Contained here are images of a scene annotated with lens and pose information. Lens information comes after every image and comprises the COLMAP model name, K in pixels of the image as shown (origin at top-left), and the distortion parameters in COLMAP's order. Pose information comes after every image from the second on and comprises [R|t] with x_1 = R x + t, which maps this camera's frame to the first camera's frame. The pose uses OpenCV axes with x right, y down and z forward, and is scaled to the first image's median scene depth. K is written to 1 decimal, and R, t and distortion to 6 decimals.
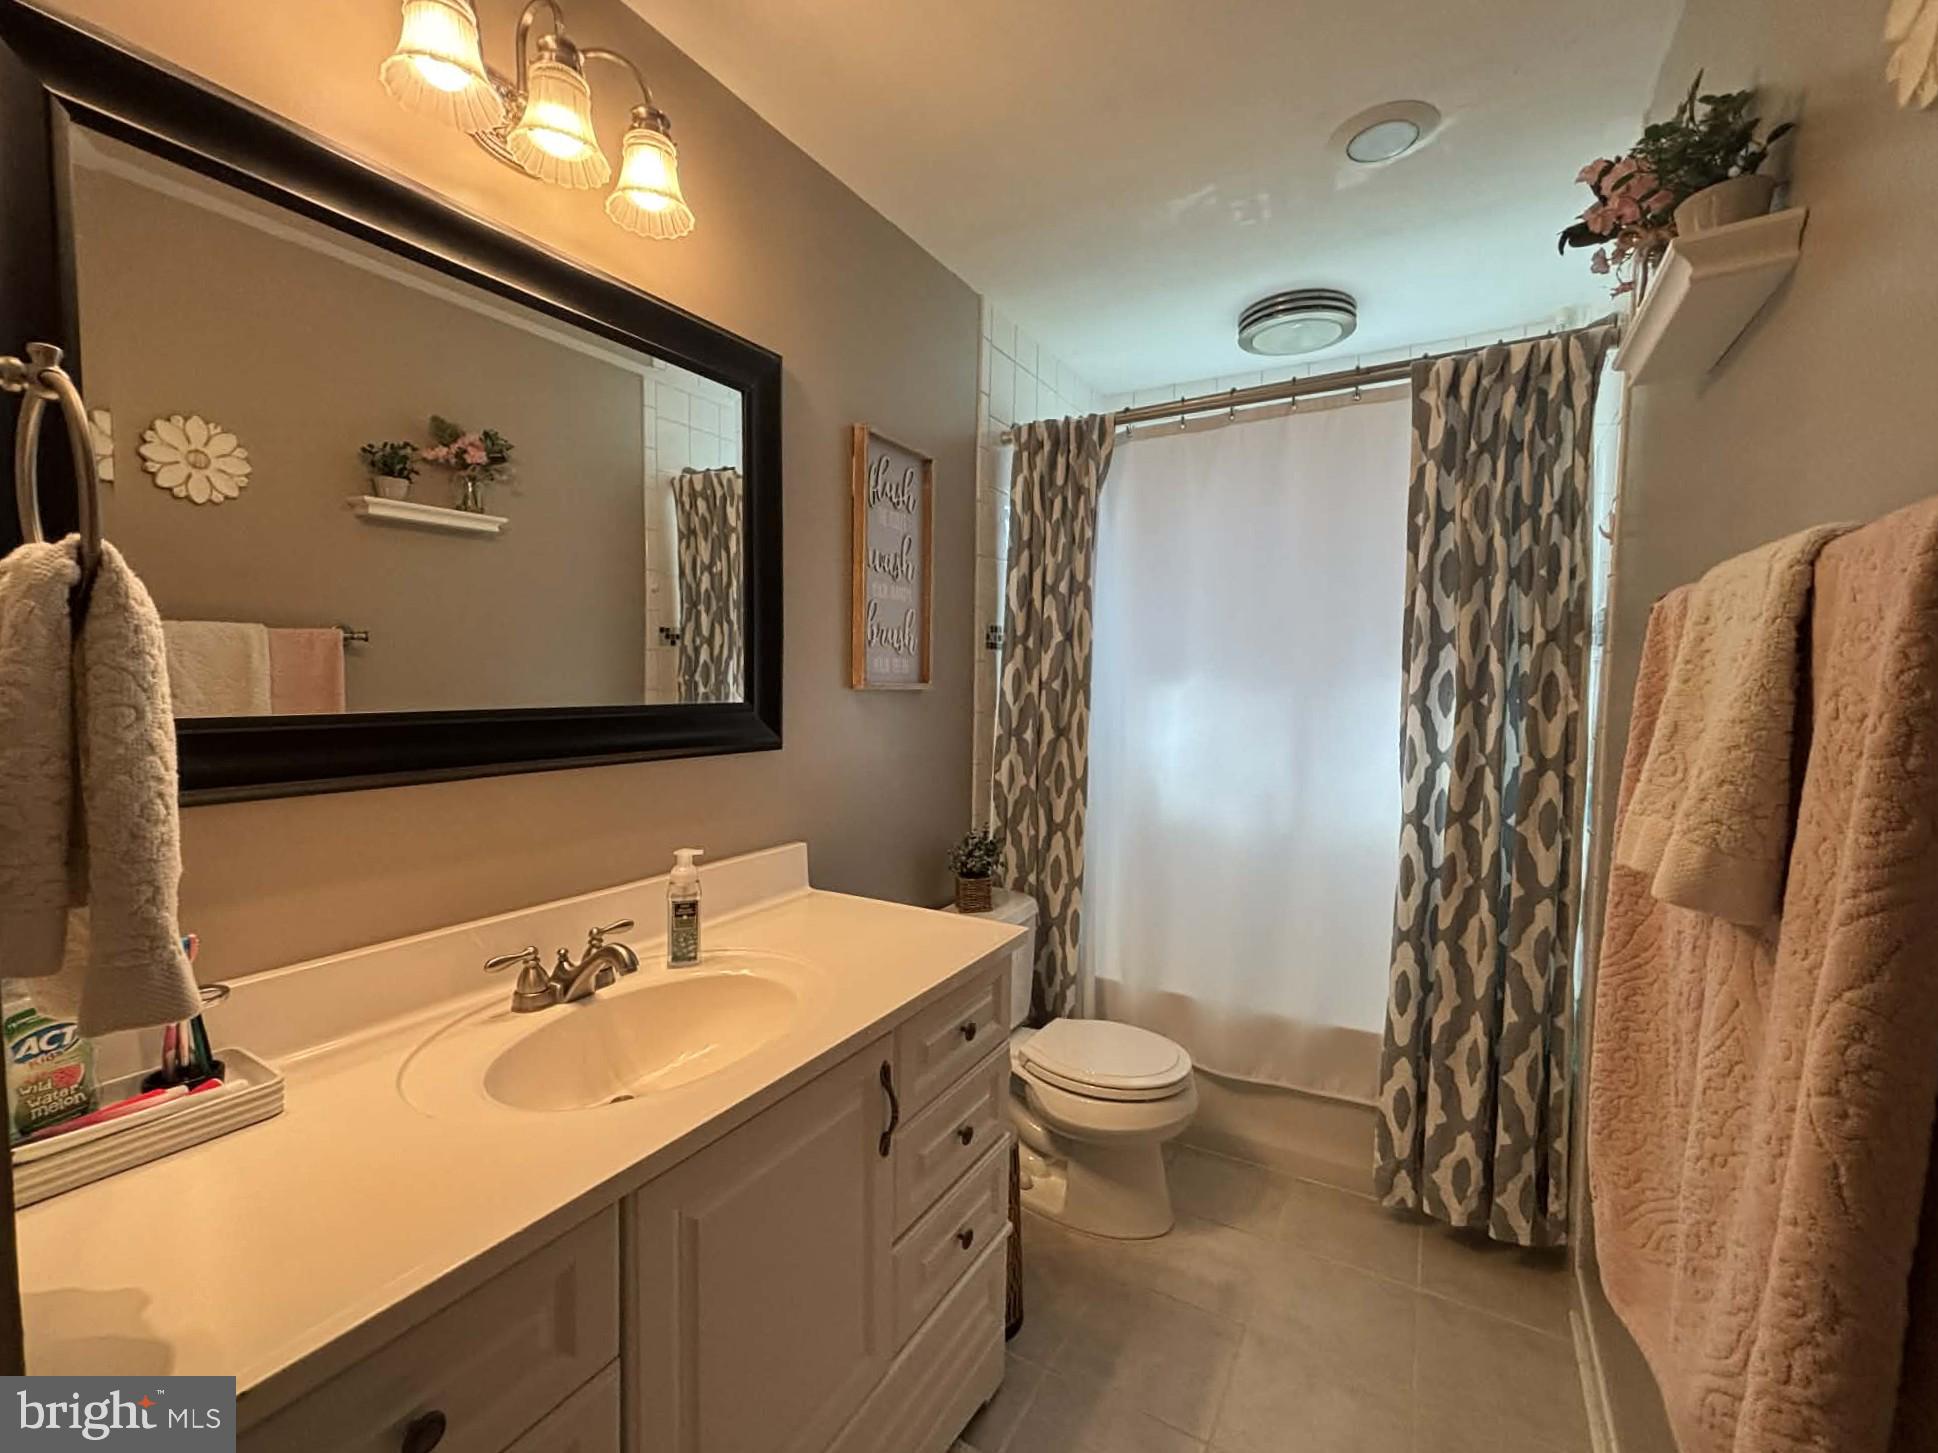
lens RADIAL K [[833.1, 0, 969.0], [0, 833.1, 726.5], [0, 0, 1]] dist [-0.000135, 0.000000]
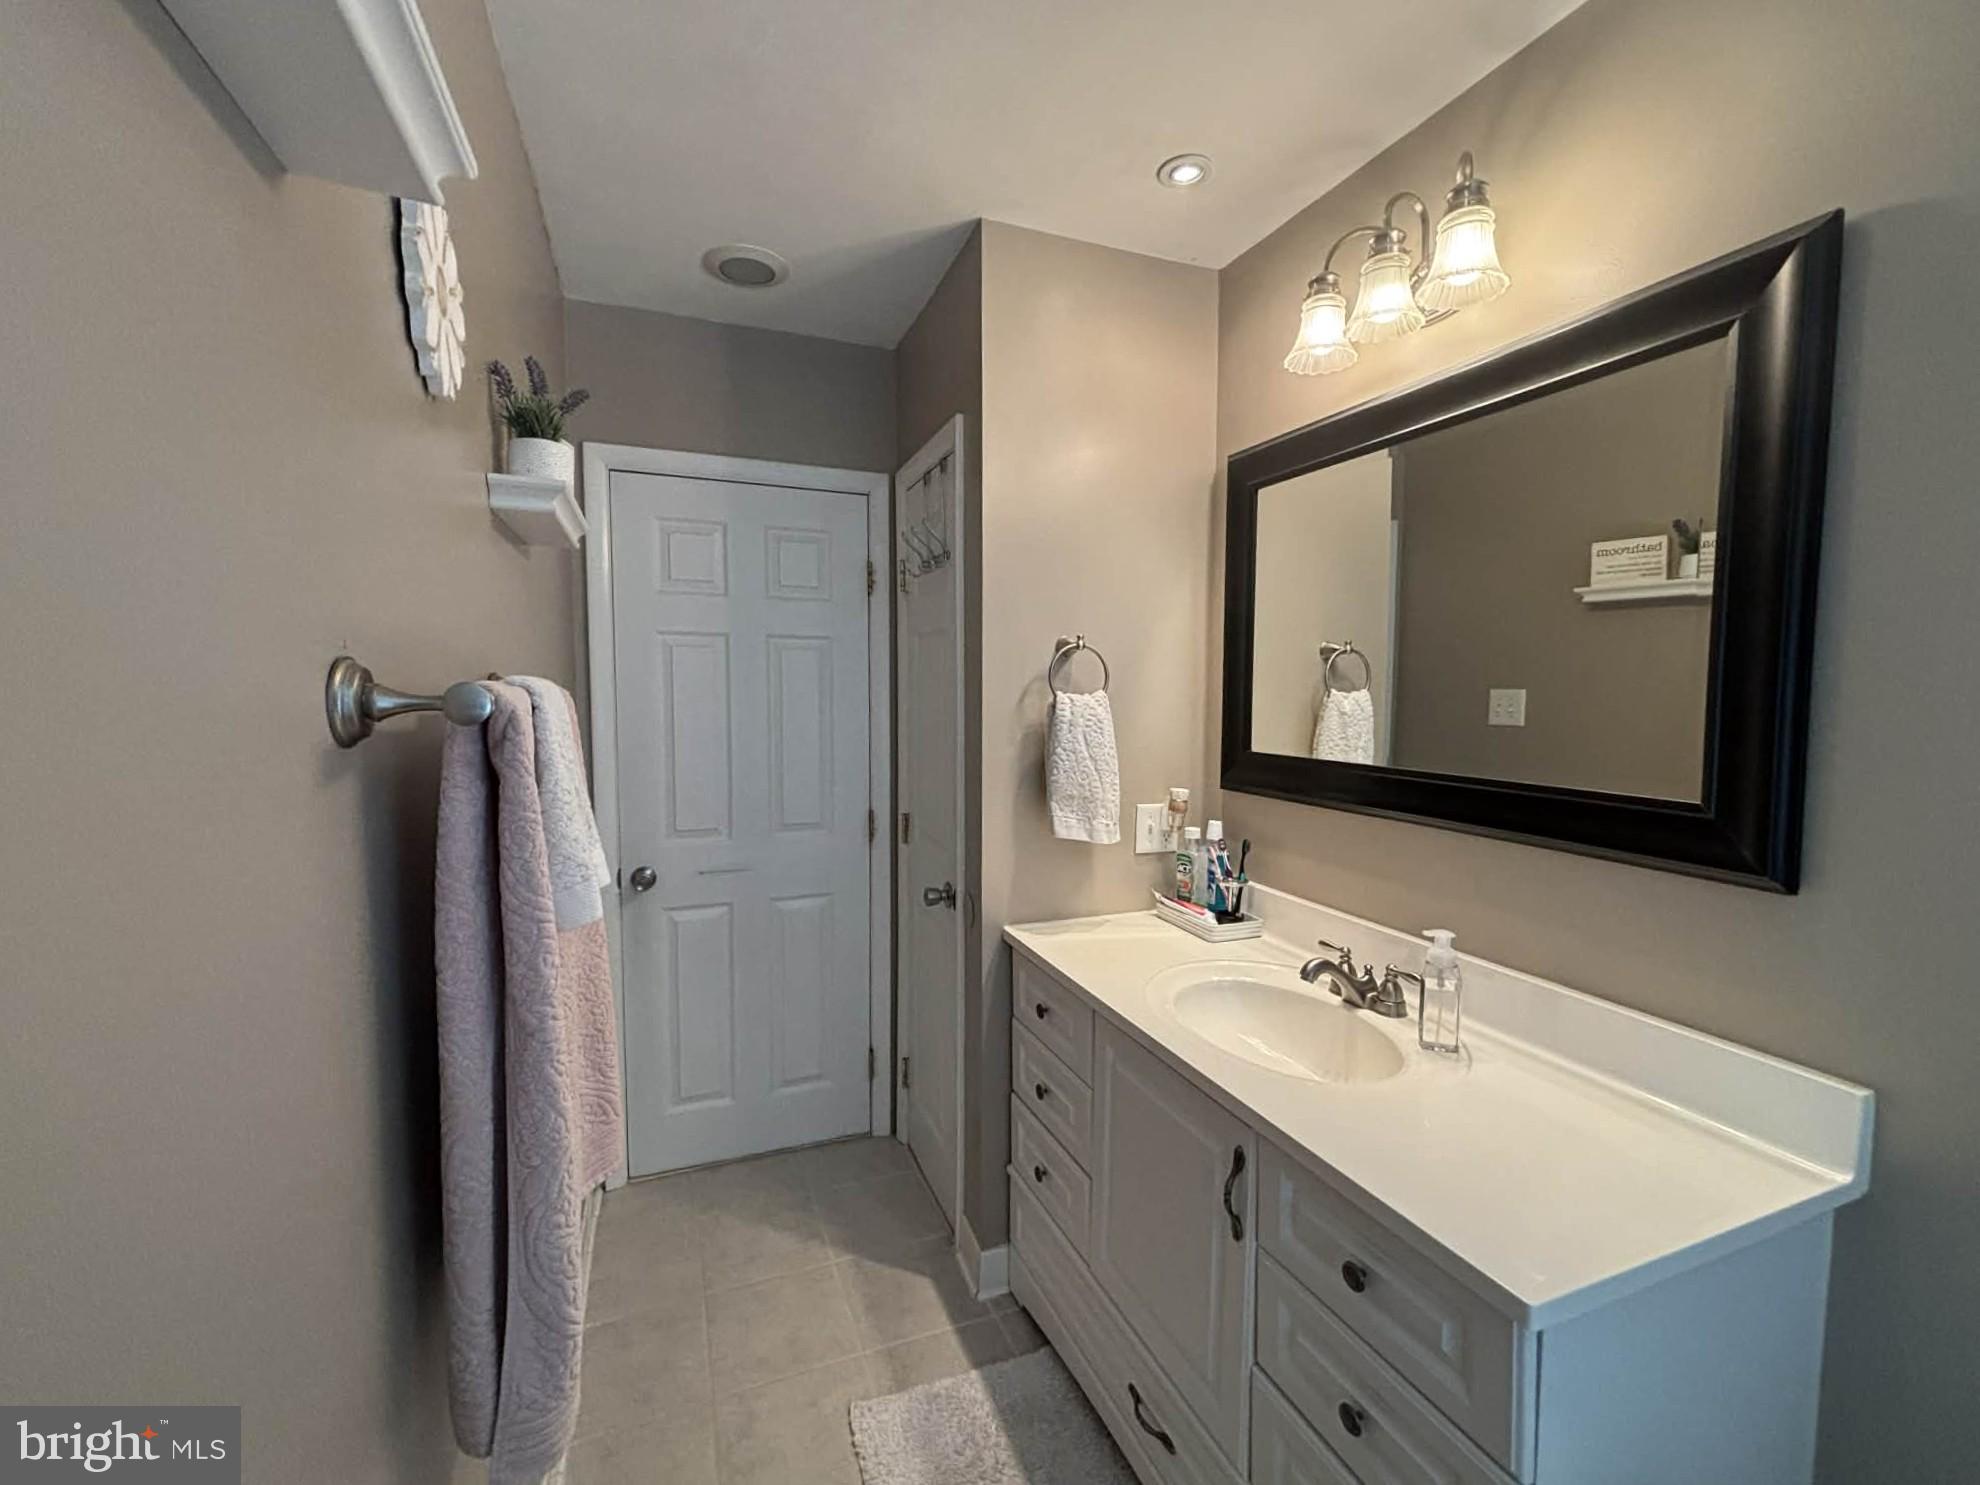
lens RADIAL K [[802.6, 0, 983.2], [0, 802.6, 735.1], [0, 0, 1]] dist [-0.000534, 0.000667]
pose [[-0.619778, 0.038216, -0.783846, 0.725647], [-0.053080, 0.994485, 0.090456, -0.136052], [0.782980, 0.097670, -0.614331, 1.164471]]
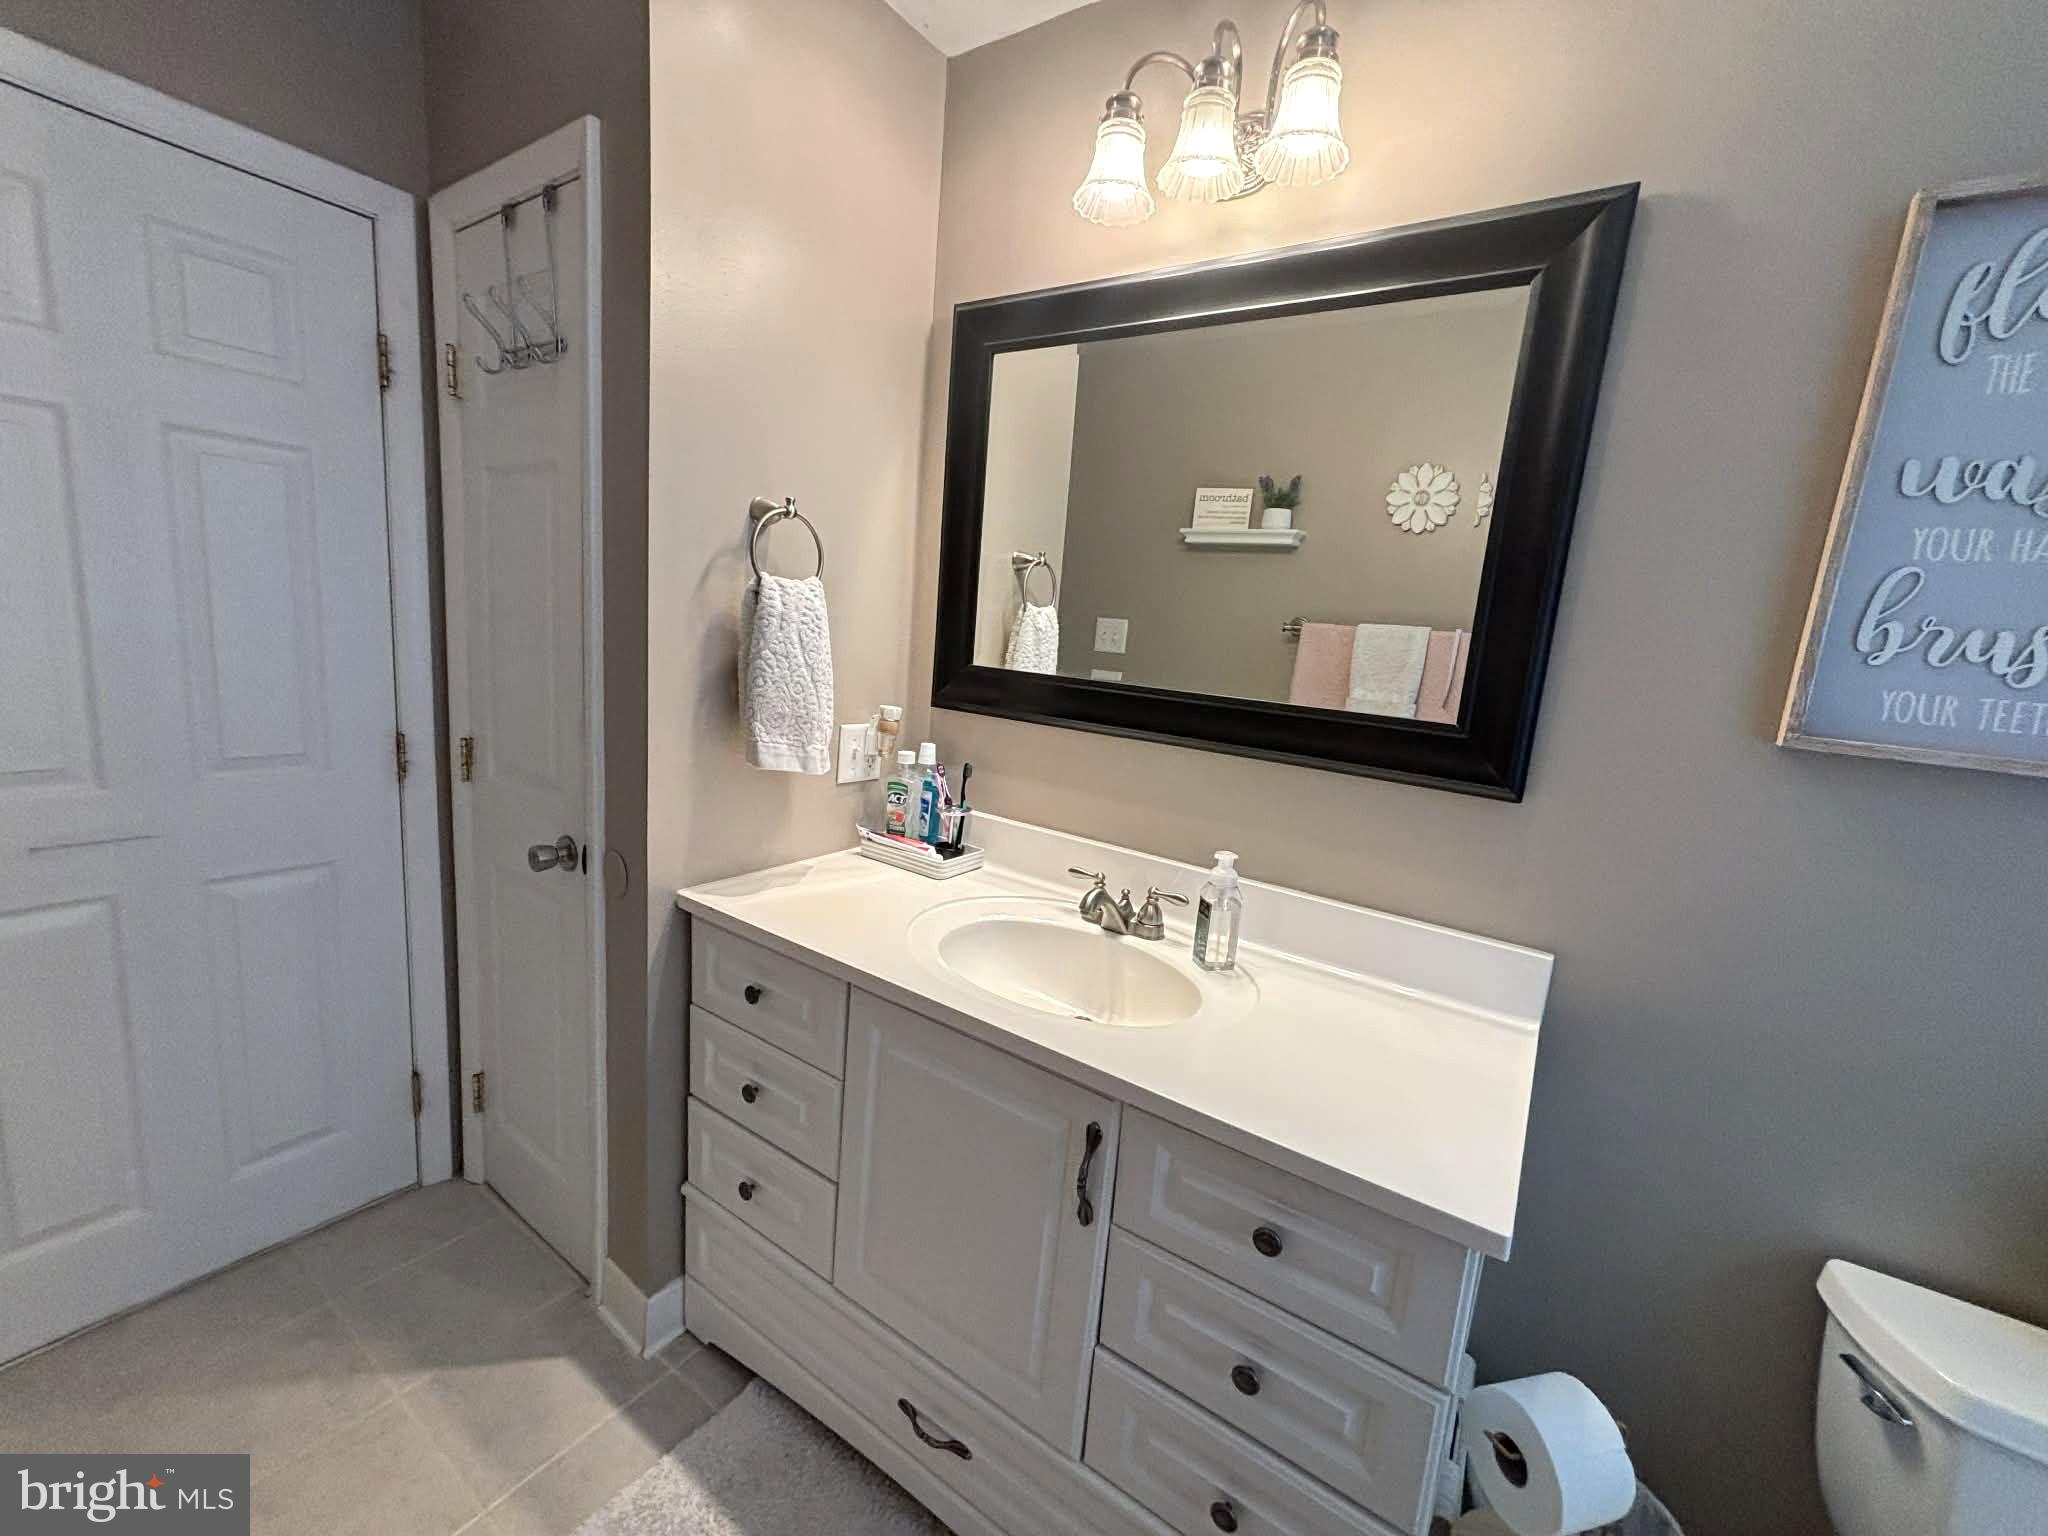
lens RADIAL K [[807.5, 0, 1021.6], [0, 807.5, 763.9], [0, 0, 1]] dist [0.001370, -0.002374]
pose [[-0.070390, 0.157192, -0.985056, 0.586175], [-0.142764, 0.975752, 0.165909, -0.072574], [0.987251, 0.152309, -0.046242, 0.818832]]
